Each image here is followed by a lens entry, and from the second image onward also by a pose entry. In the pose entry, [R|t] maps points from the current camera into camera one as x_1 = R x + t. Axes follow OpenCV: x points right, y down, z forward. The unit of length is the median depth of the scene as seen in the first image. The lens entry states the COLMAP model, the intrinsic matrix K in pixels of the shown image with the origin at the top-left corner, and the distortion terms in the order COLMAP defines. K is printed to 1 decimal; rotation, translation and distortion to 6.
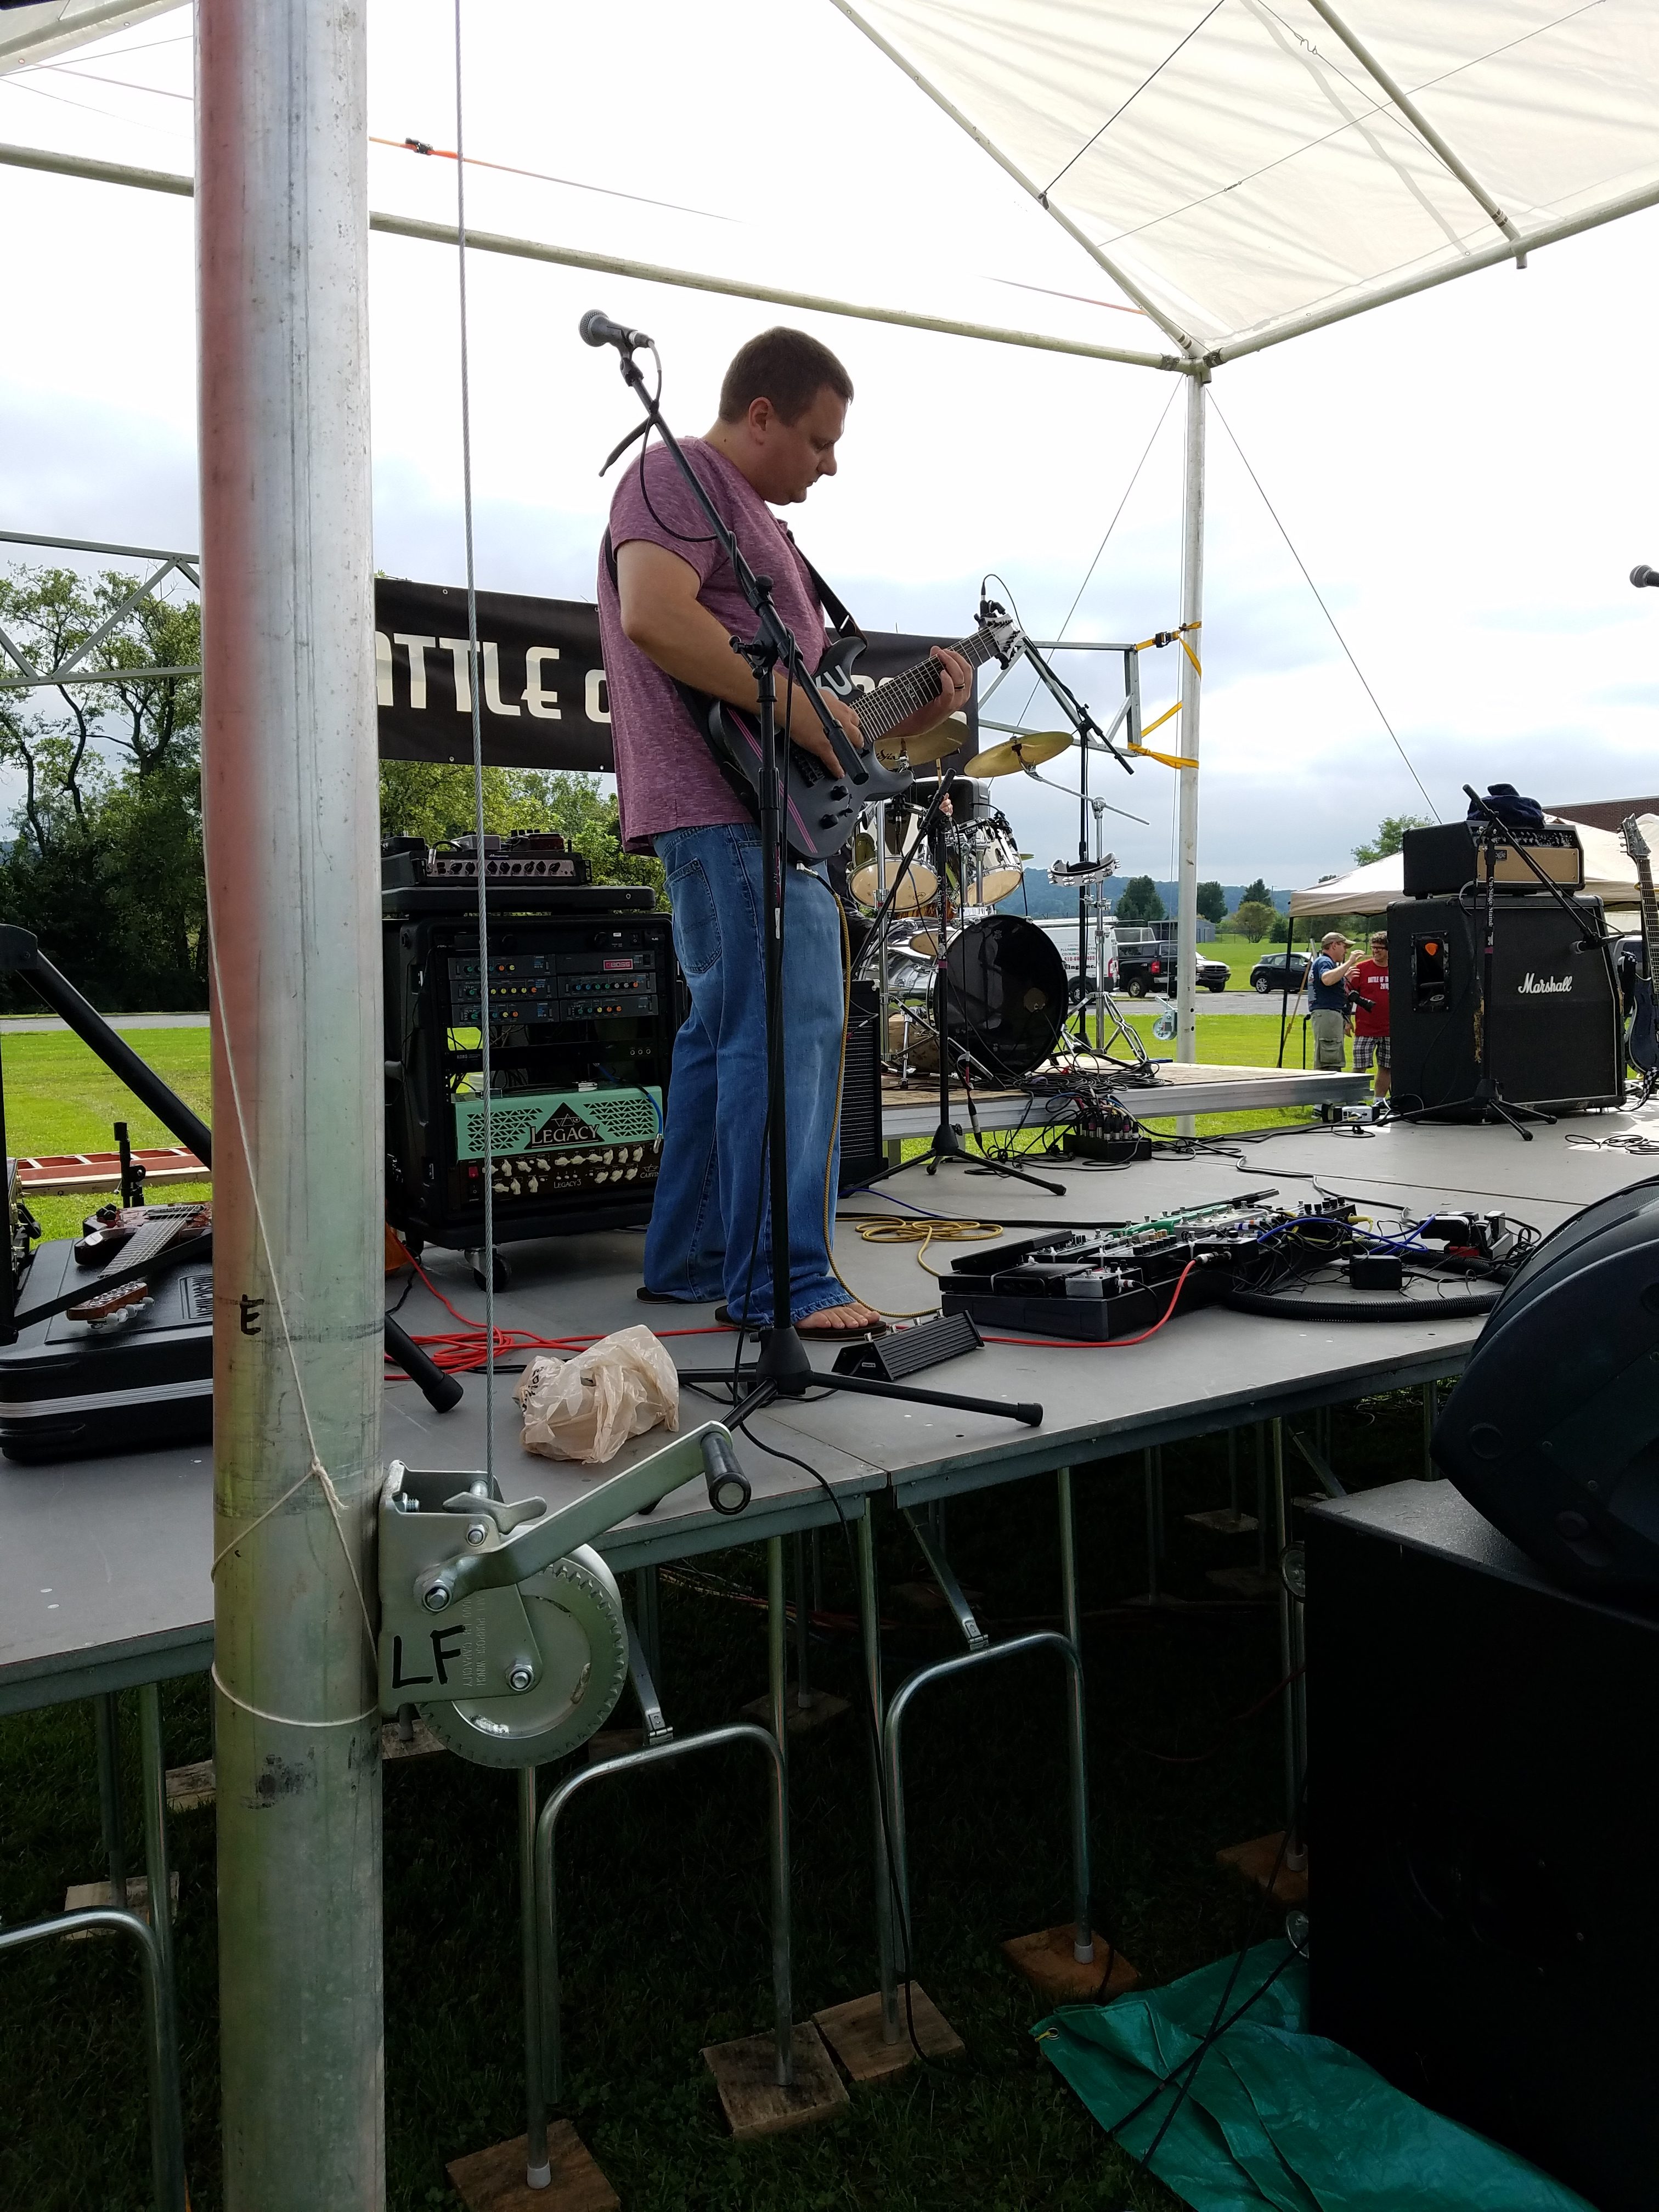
lens RADIAL K [[1695.1, 0, 742.2], [0, 1695.1, 1085.1], [0, 0, 1]] dist [0.107919, -0.167648]
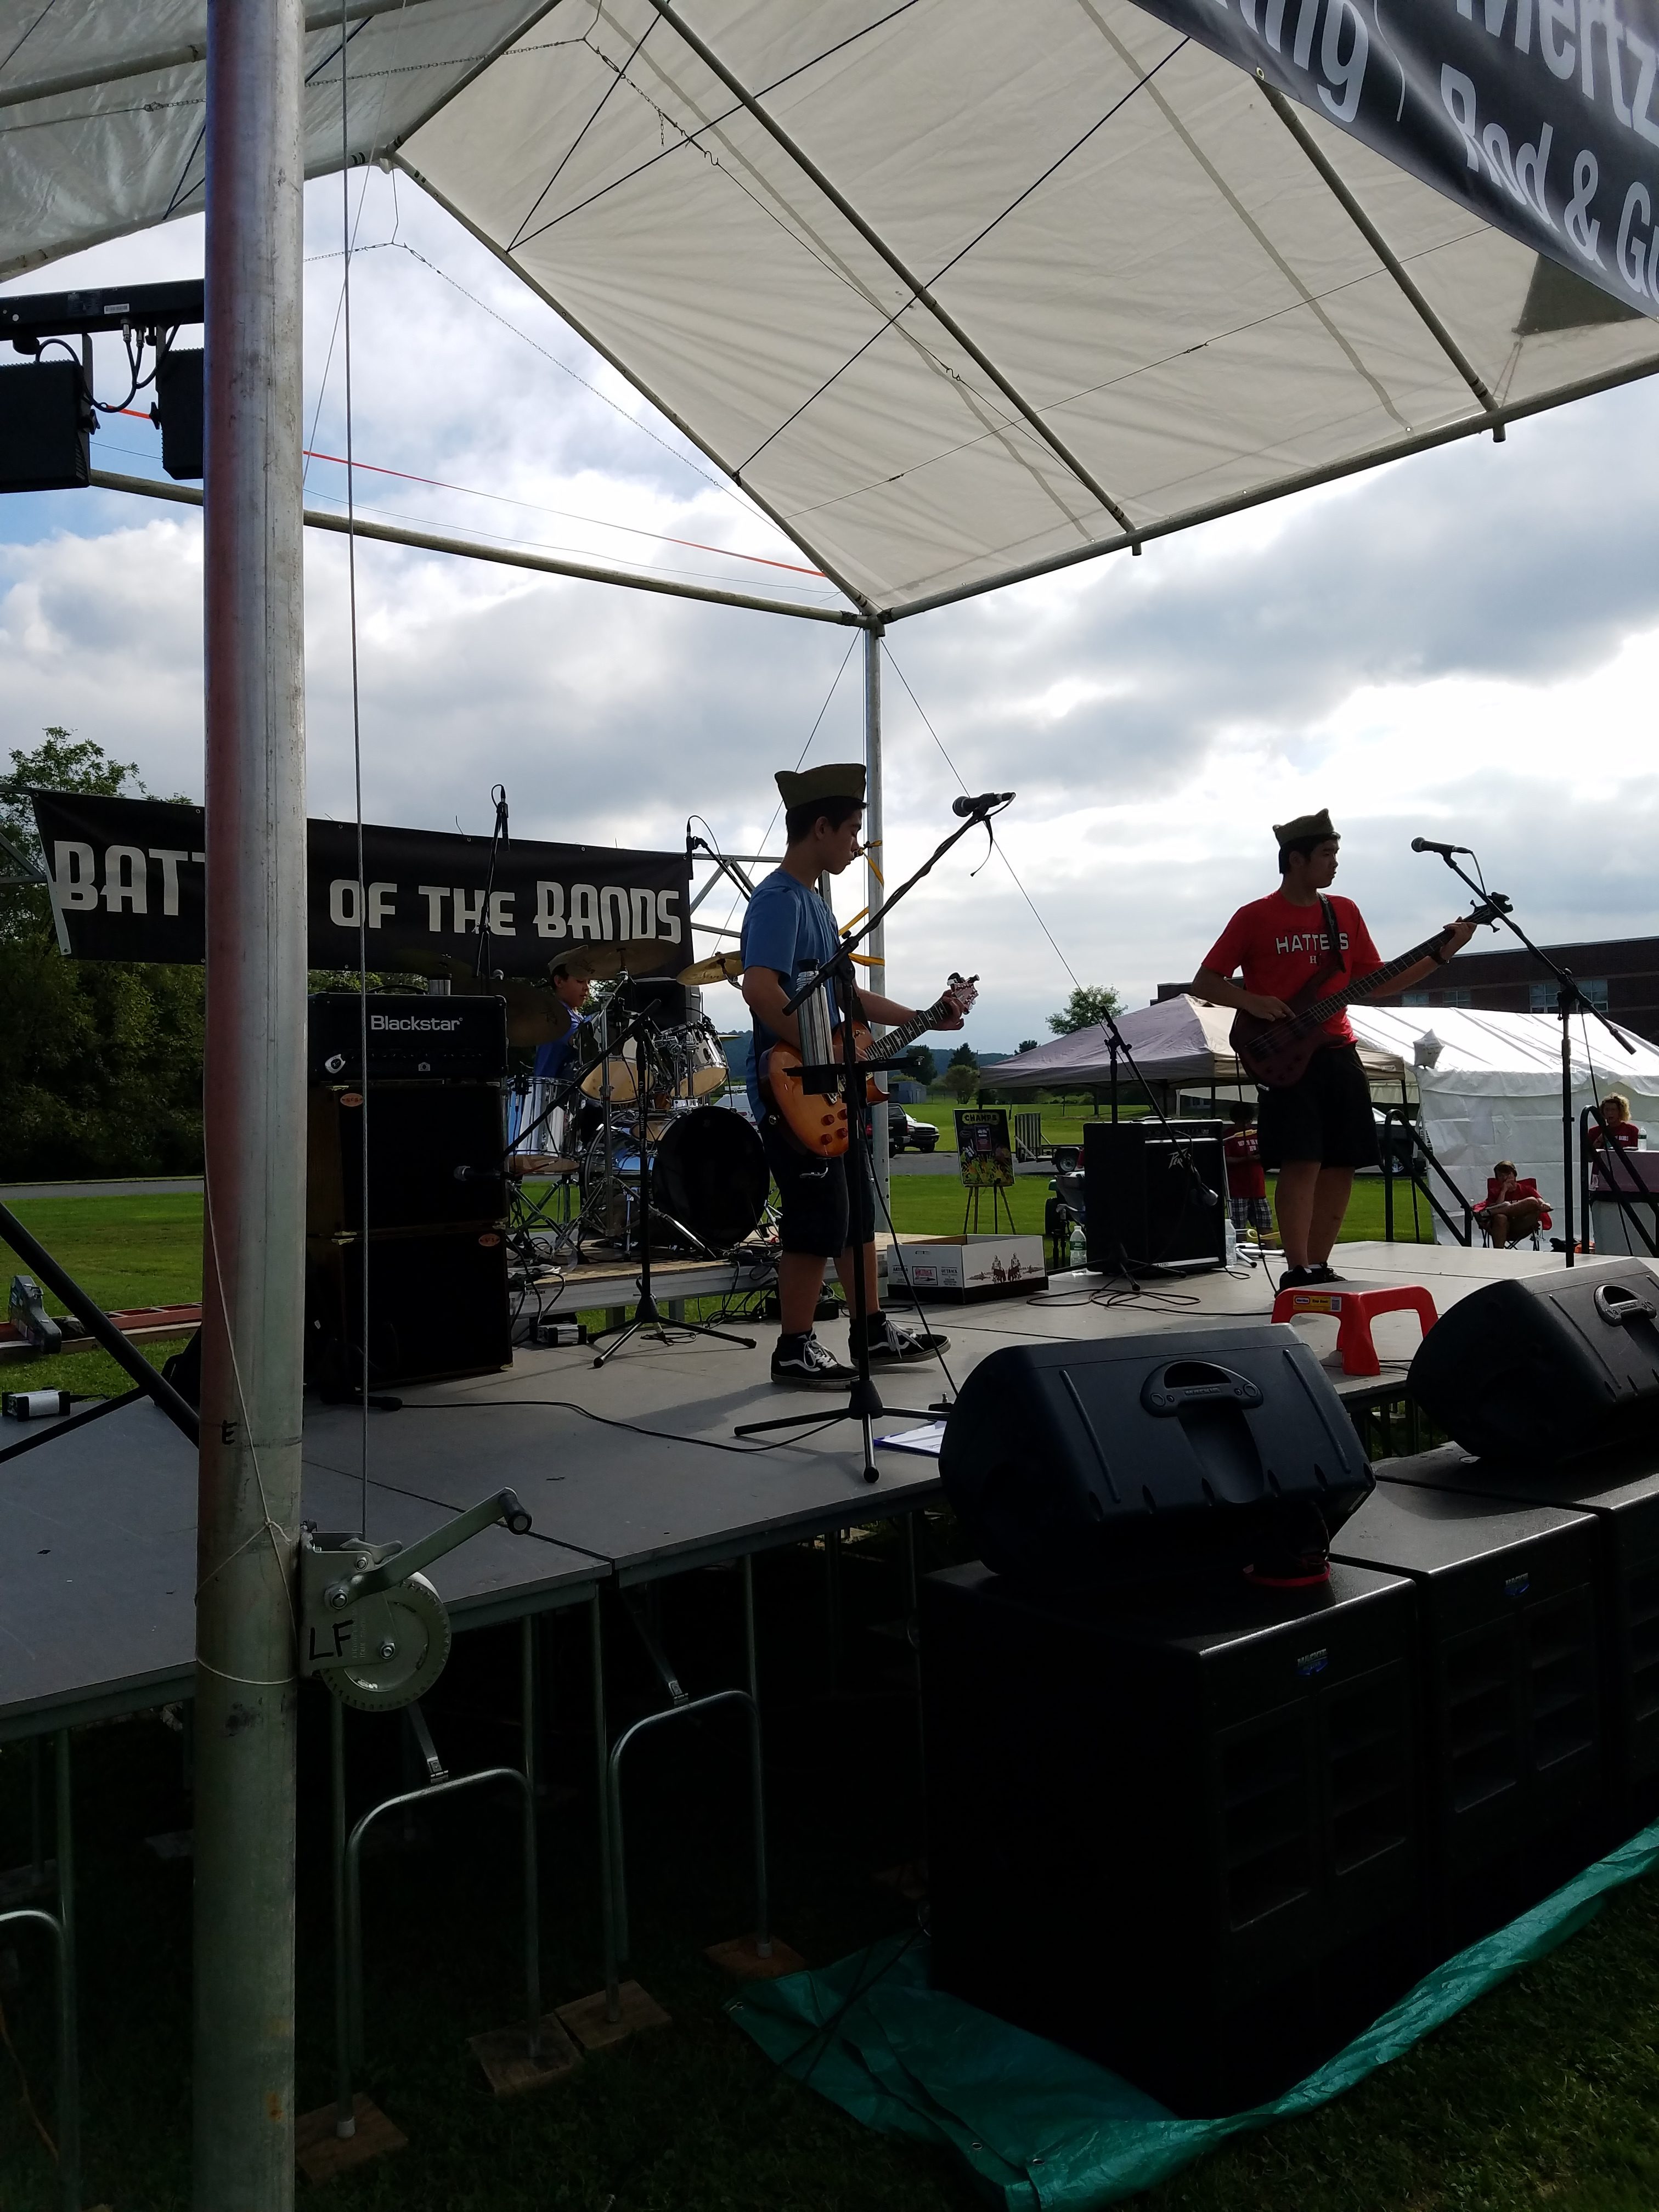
lens RADIAL K [[1750.5, 0, 743.1], [0, 1750.5, 1093.0], [0, 0, 1]] dist [0.216010, -0.338919]
pose [[0.987272, -0.003223, 0.159009, -0.031620], [0.016905, 0.996257, -0.084773, -0.019087], [-0.158140, 0.086382, 0.983631, -0.399019]]
